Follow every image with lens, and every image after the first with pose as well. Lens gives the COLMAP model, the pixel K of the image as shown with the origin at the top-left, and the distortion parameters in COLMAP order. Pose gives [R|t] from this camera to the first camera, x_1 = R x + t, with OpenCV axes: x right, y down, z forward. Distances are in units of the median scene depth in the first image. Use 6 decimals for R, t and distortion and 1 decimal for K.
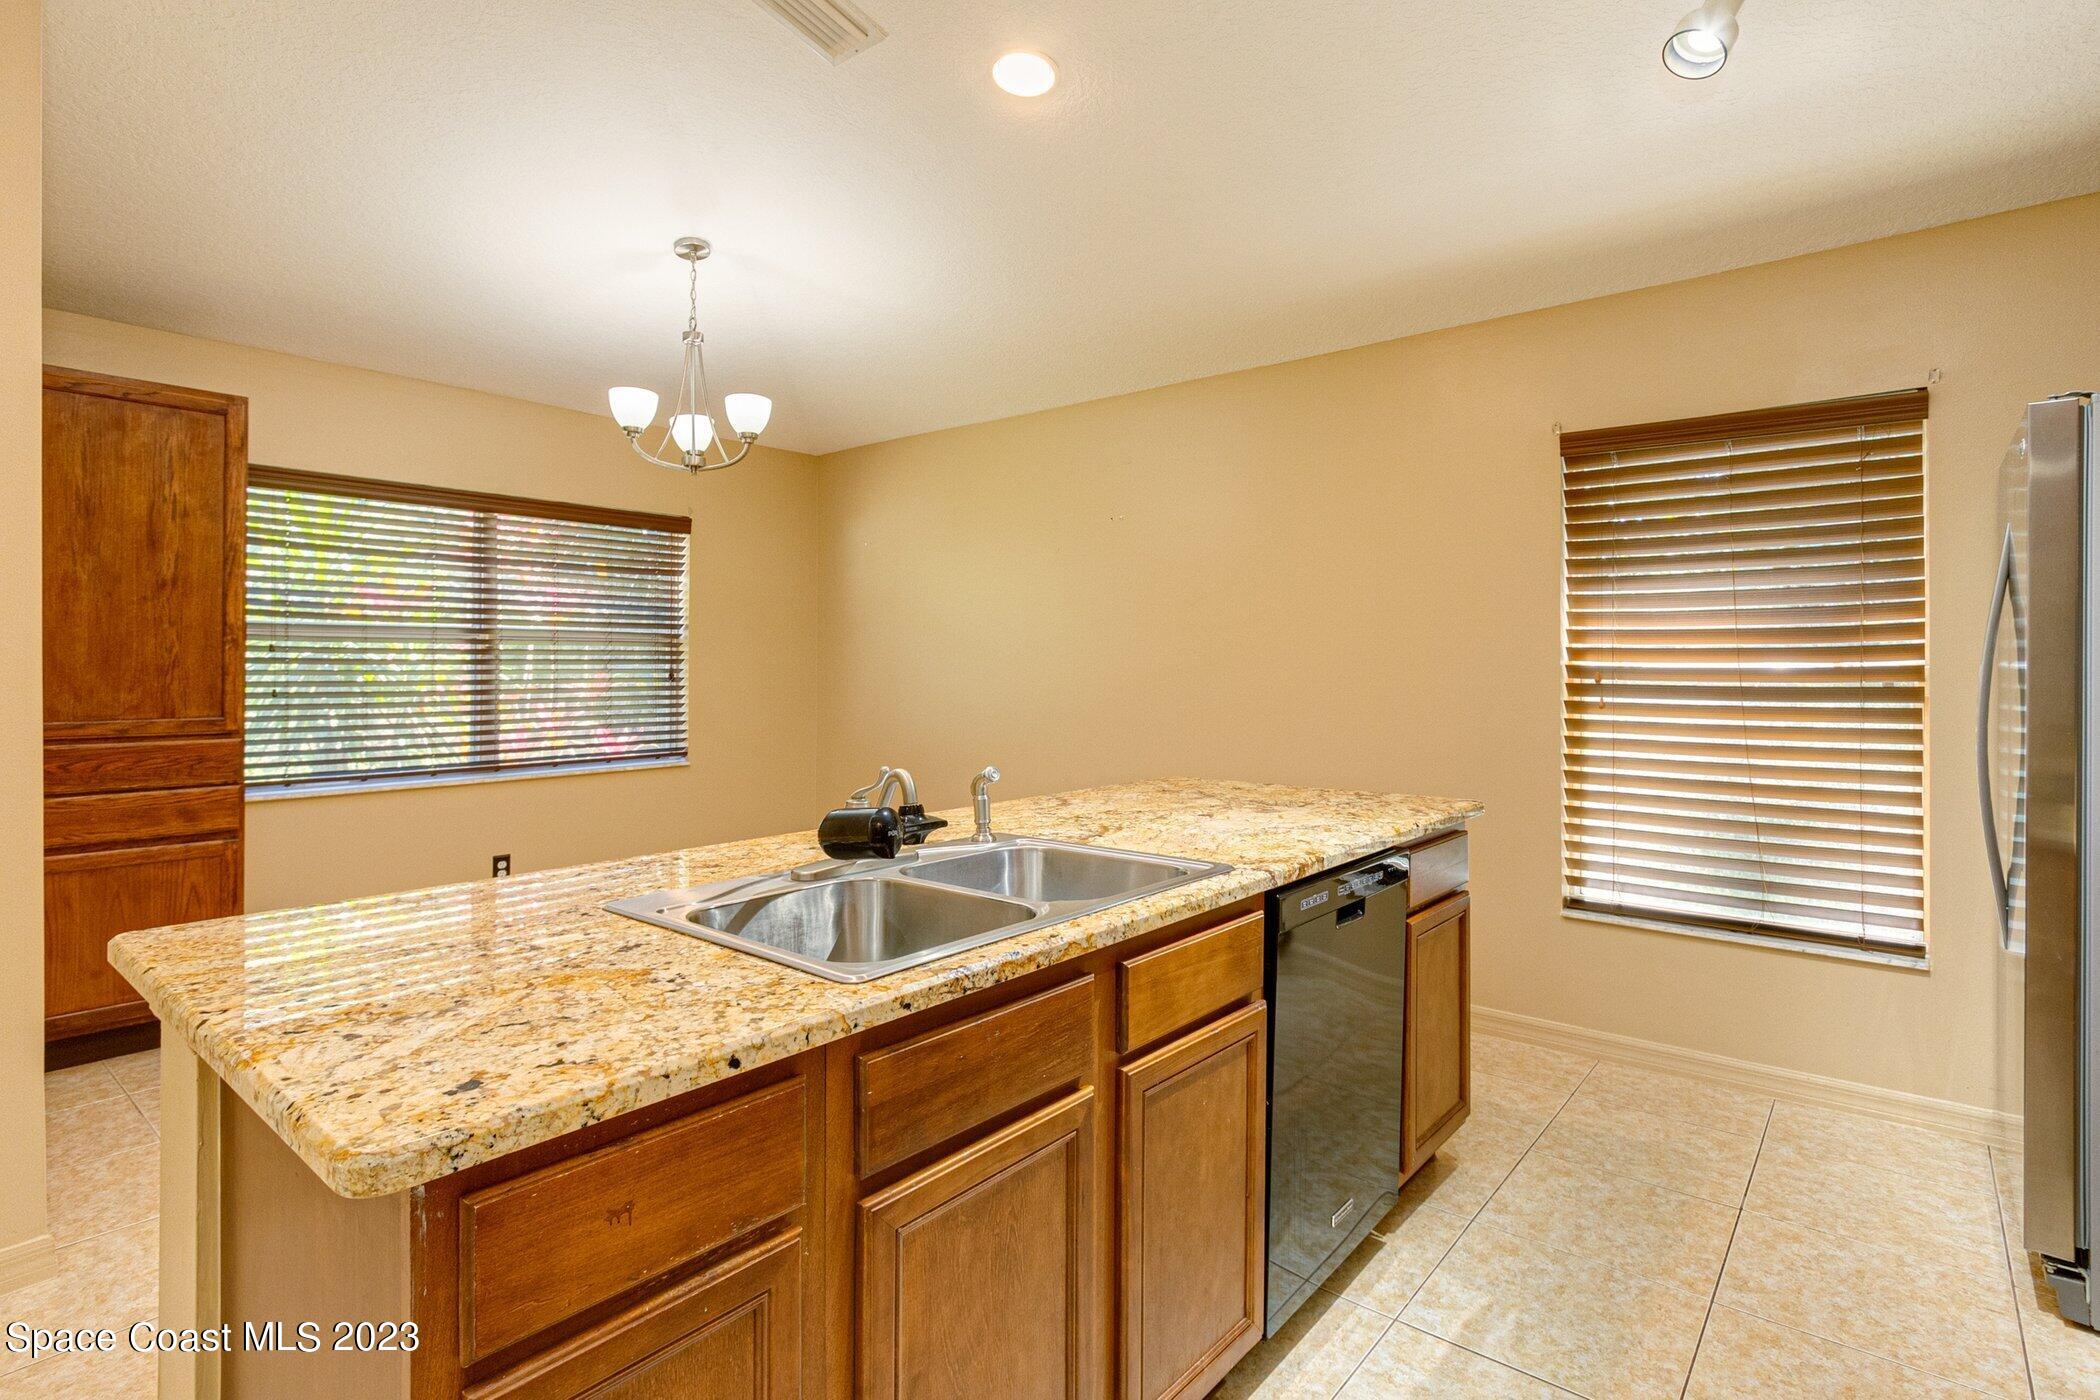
lens RADIAL K [[1040.3, 0, 1033.5], [0, 1040.3, 664.1], [0, 0, 1]] dist [0.000062, -0.002516]
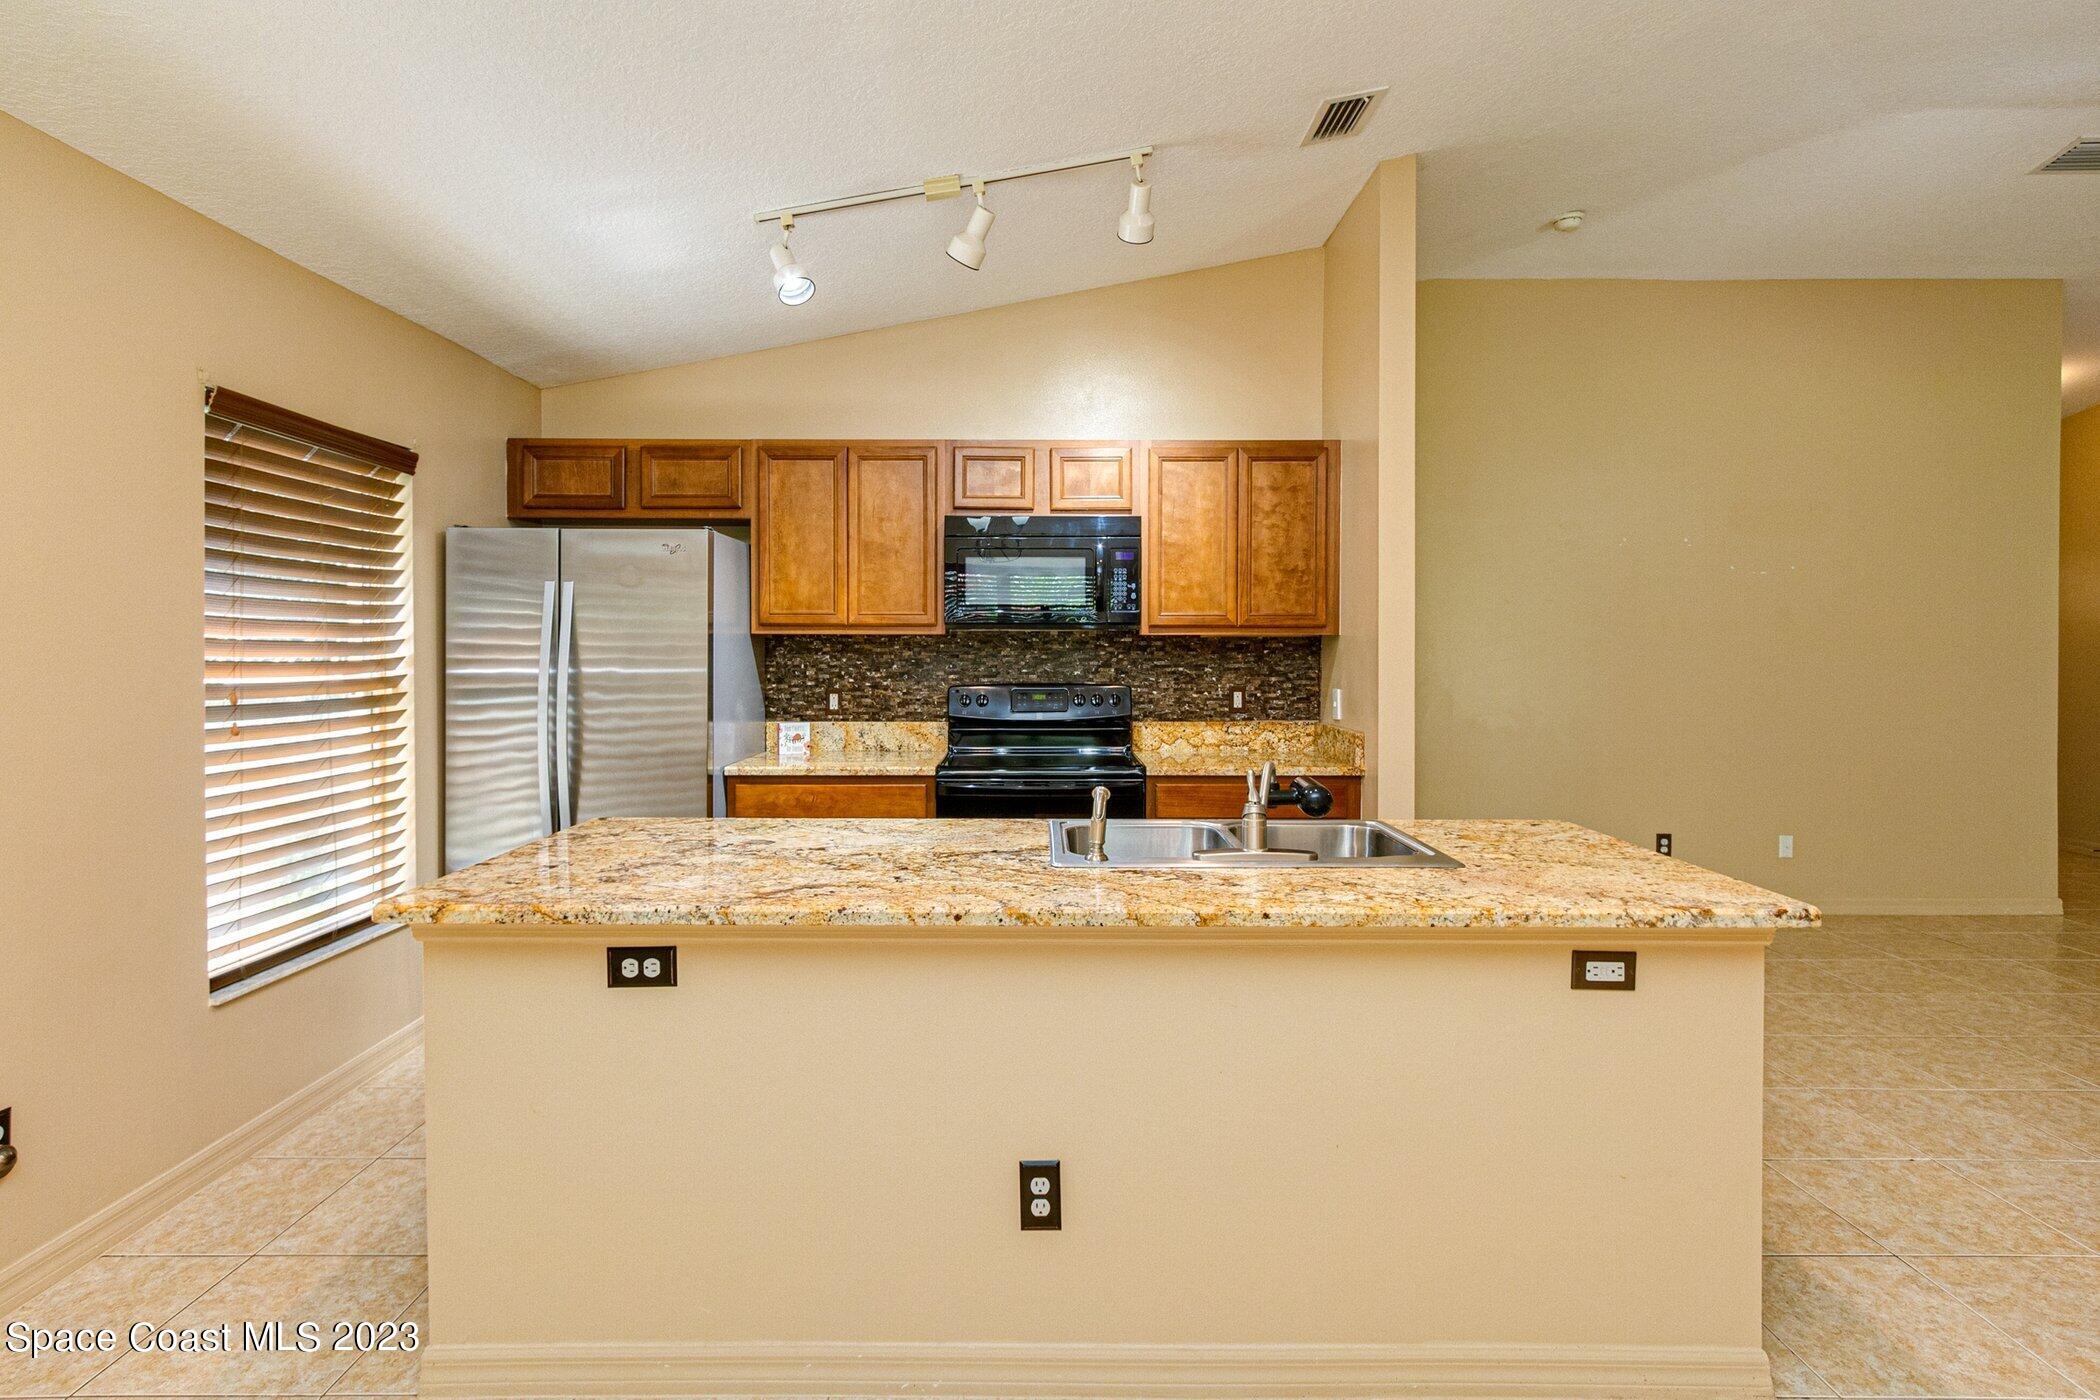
lens RADIAL K [[1040.3, 0, 1033.5], [0, 1040.3, 664.1], [0, 0, 1]] dist [0.000062, -0.002516]
pose [[-0.633135, -0.012576, 0.773939, -0.486682], [-0.002023, 0.999891, 0.014593, -0.026028], [-0.774039, 0.007674, -0.633091, 1.033344]]
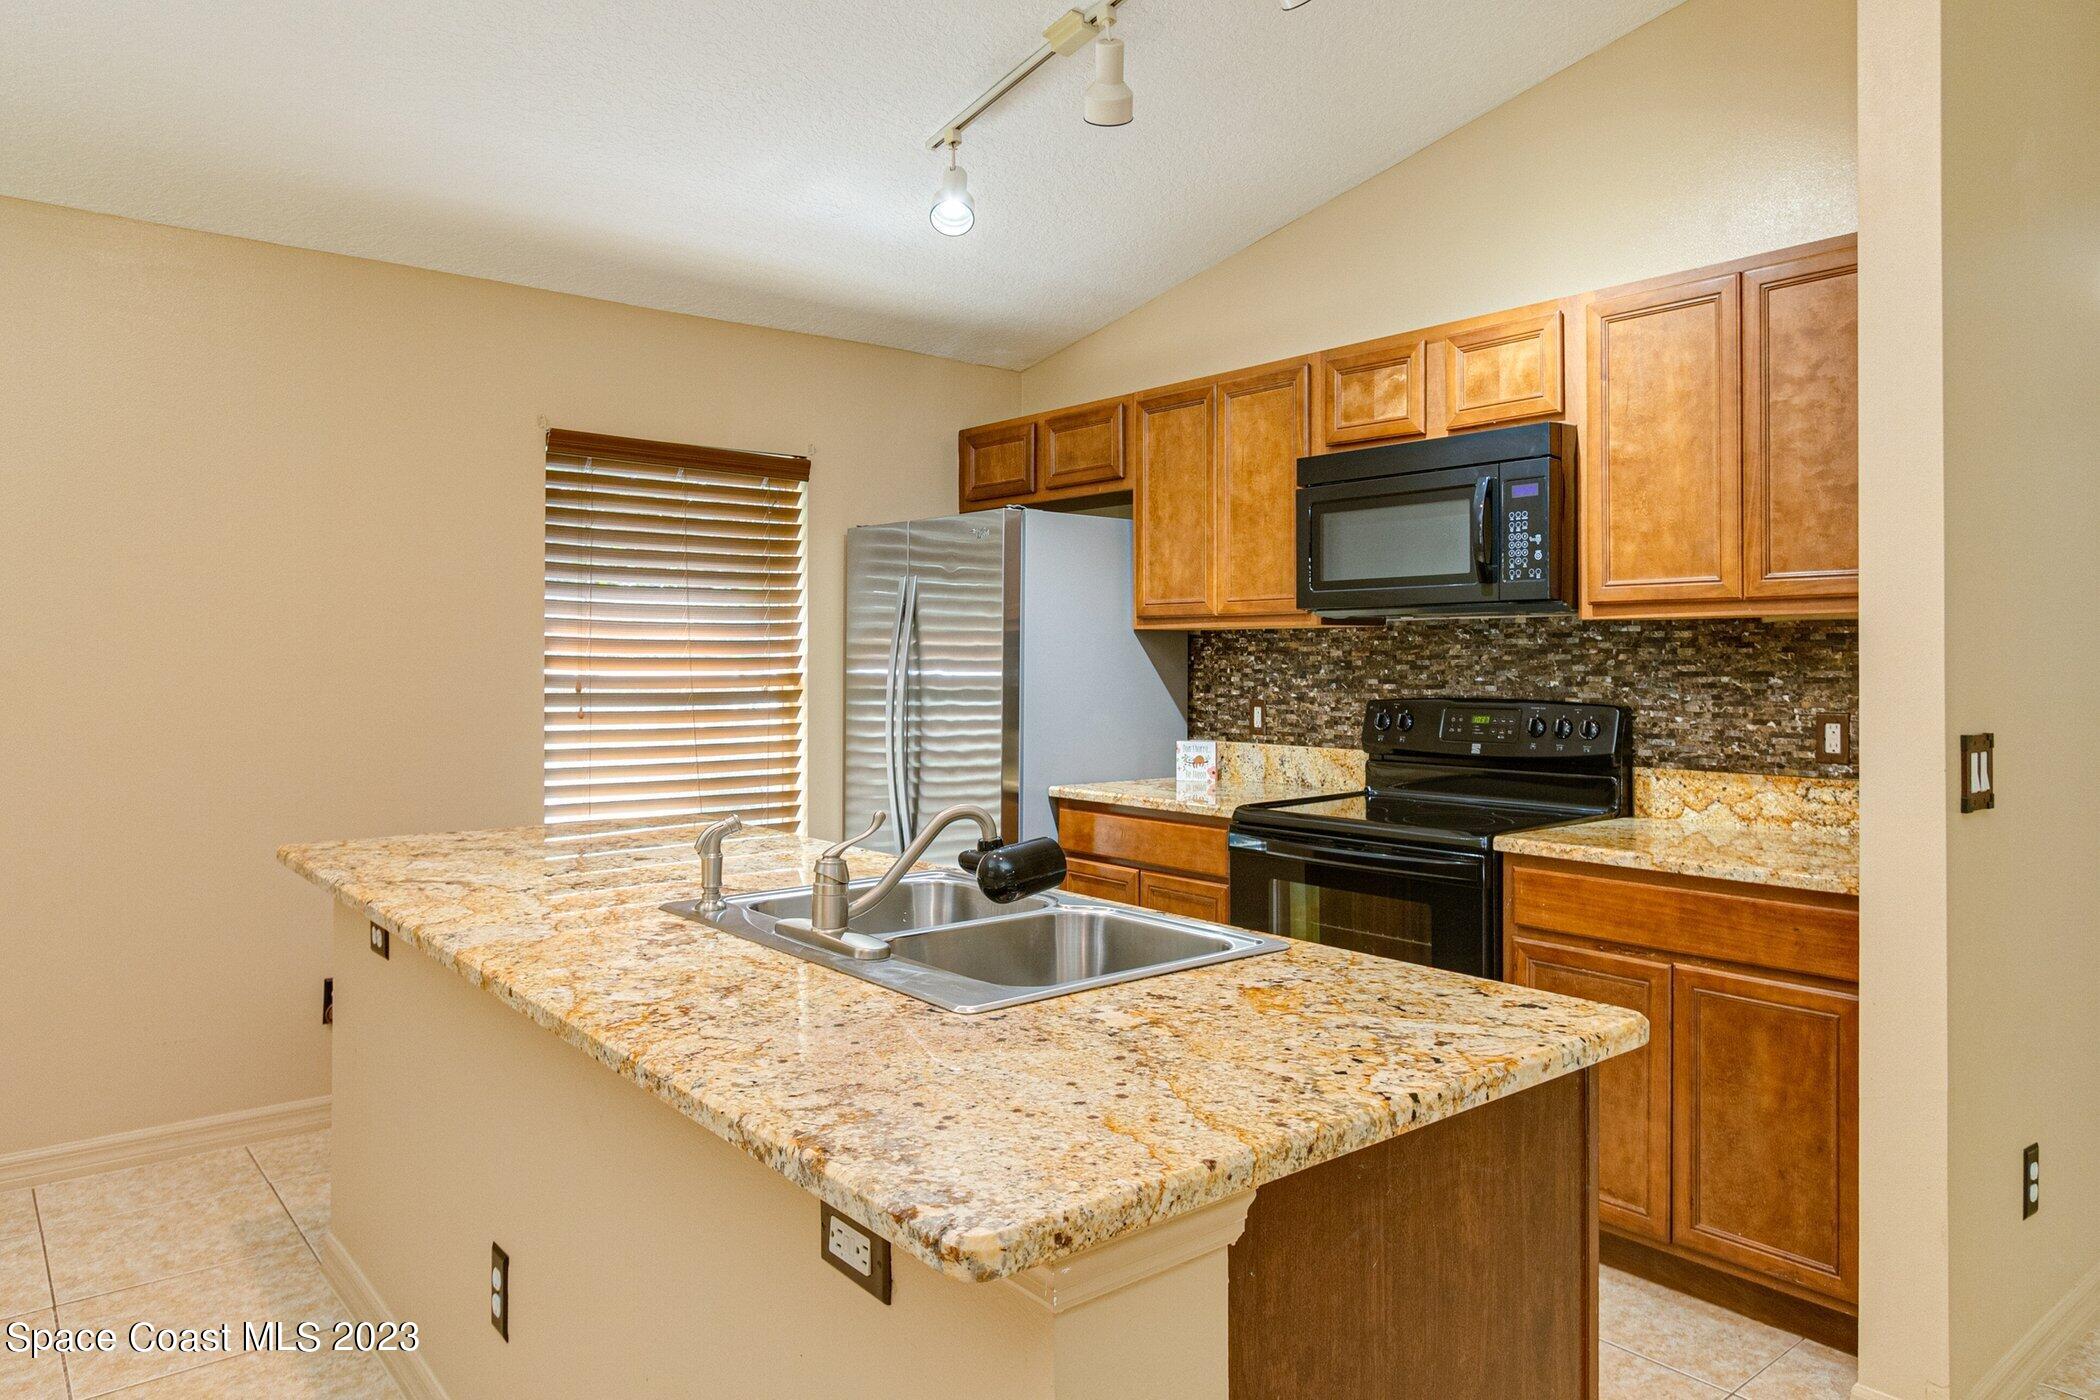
lens RADIAL K [[1319.2, 0, 1084.4], [0, 1319.2, 657.9], [0, 0, 1]] dist [0.000357, -0.002243]
pose [[0.172929, 0.002302, 0.984932, -0.593575], [-0.002597, 0.999995, -0.001882, -0.012743], [-0.984931, -0.002233, 0.172934, 0.320614]]
